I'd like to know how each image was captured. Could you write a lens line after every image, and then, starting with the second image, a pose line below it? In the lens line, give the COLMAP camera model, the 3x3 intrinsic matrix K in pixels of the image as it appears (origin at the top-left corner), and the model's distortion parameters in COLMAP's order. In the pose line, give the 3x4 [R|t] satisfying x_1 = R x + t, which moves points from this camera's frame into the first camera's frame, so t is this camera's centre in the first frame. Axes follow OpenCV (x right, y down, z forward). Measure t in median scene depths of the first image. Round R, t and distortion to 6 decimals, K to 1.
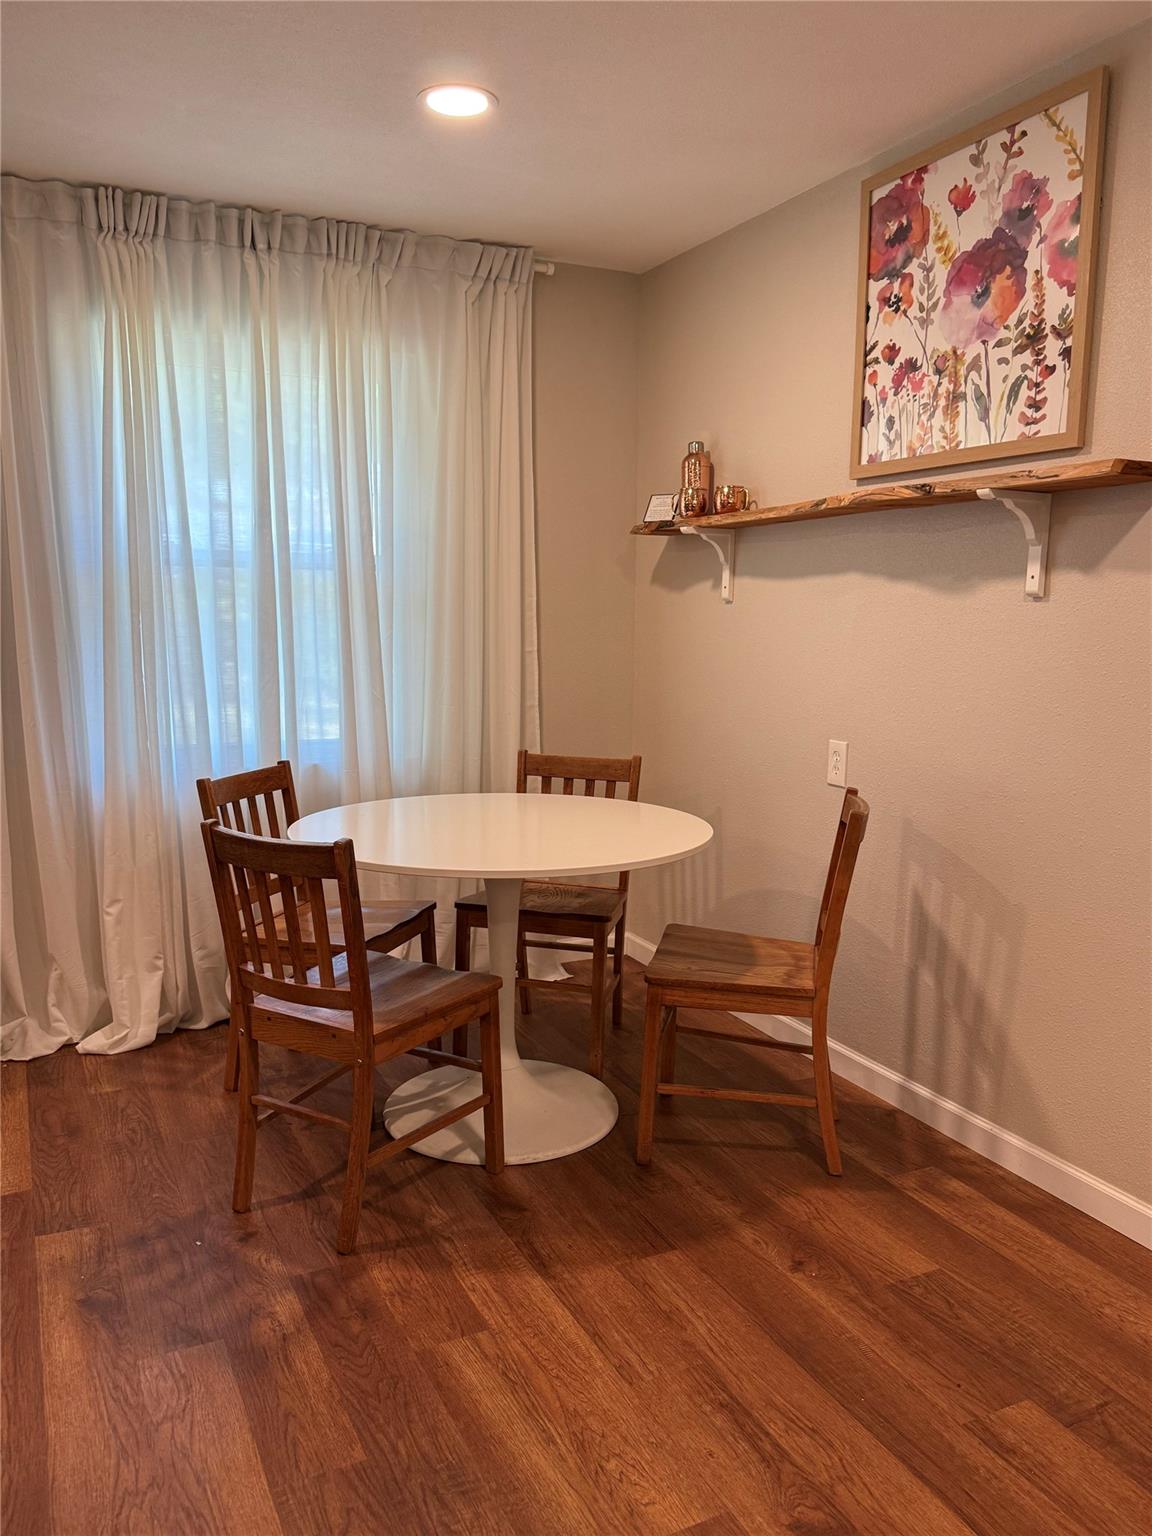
lens RADIAL K [[1177.0, 0, 576.0], [0, 1177.0, 768.0], [0, 0, 1]] dist [0.040192, -0.055269]
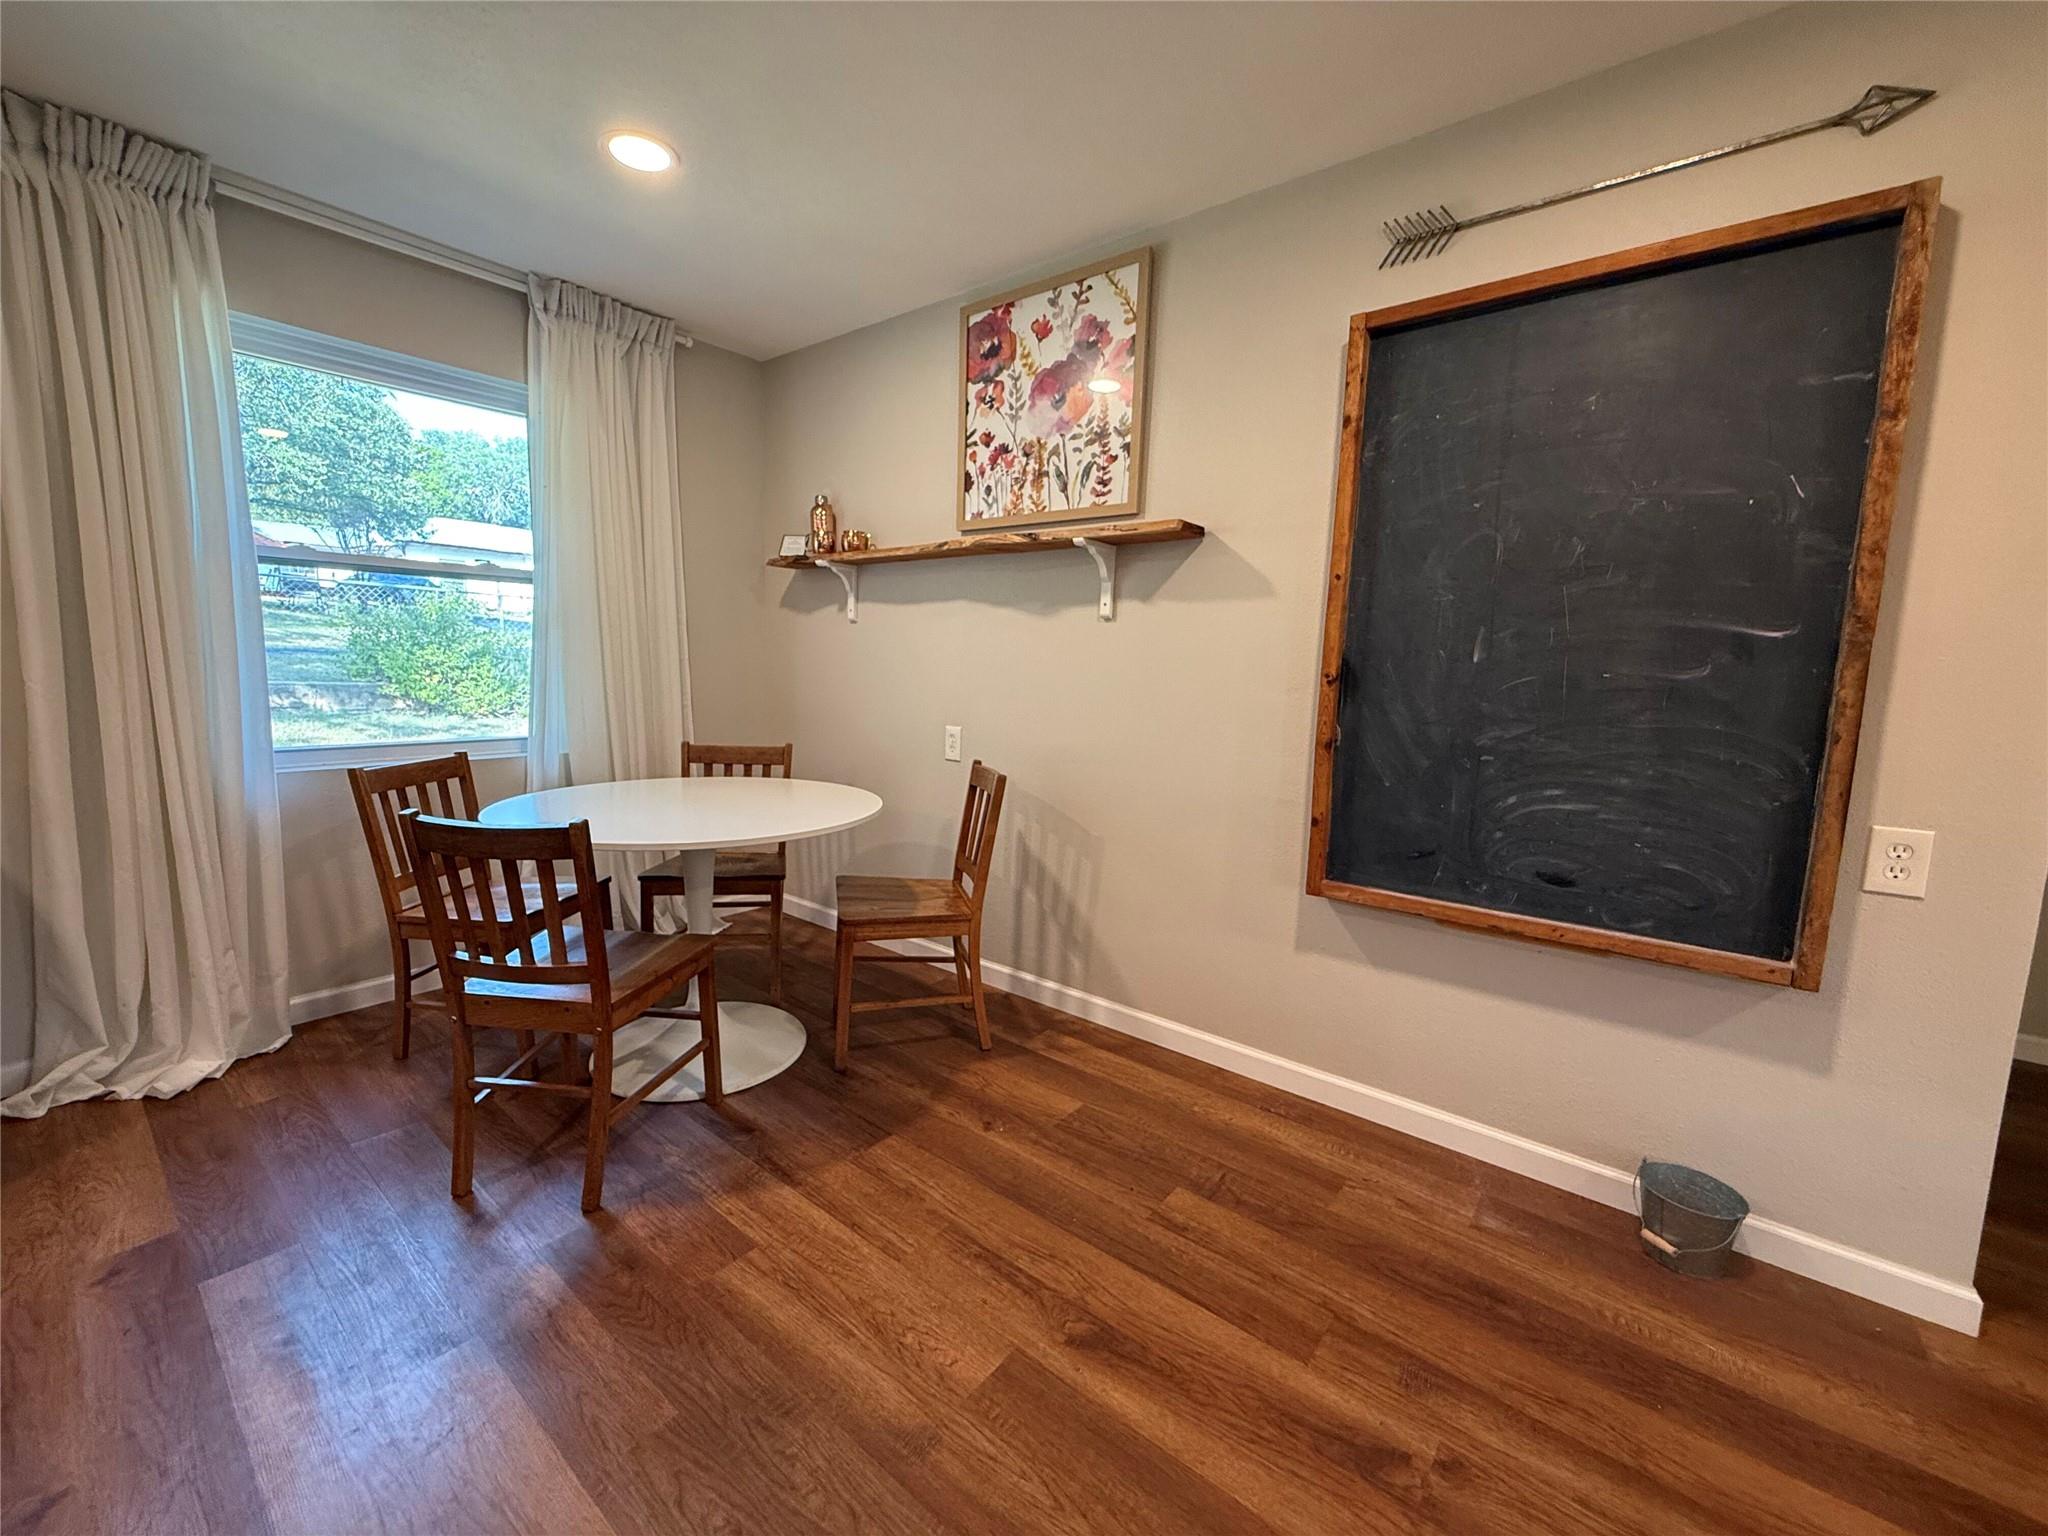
lens RADIAL K [[815.5, 0, 1017.8], [0, 815.5, 769.0], [0, 0, 1]] dist [-0.000571, 0.000134]
pose [[0.903854, -0.039818, 0.425984, -0.128067], [0.036832, 0.999205, 0.015249, 0.016308], [-0.426252, 0.001907, 0.904602, 0.156922]]
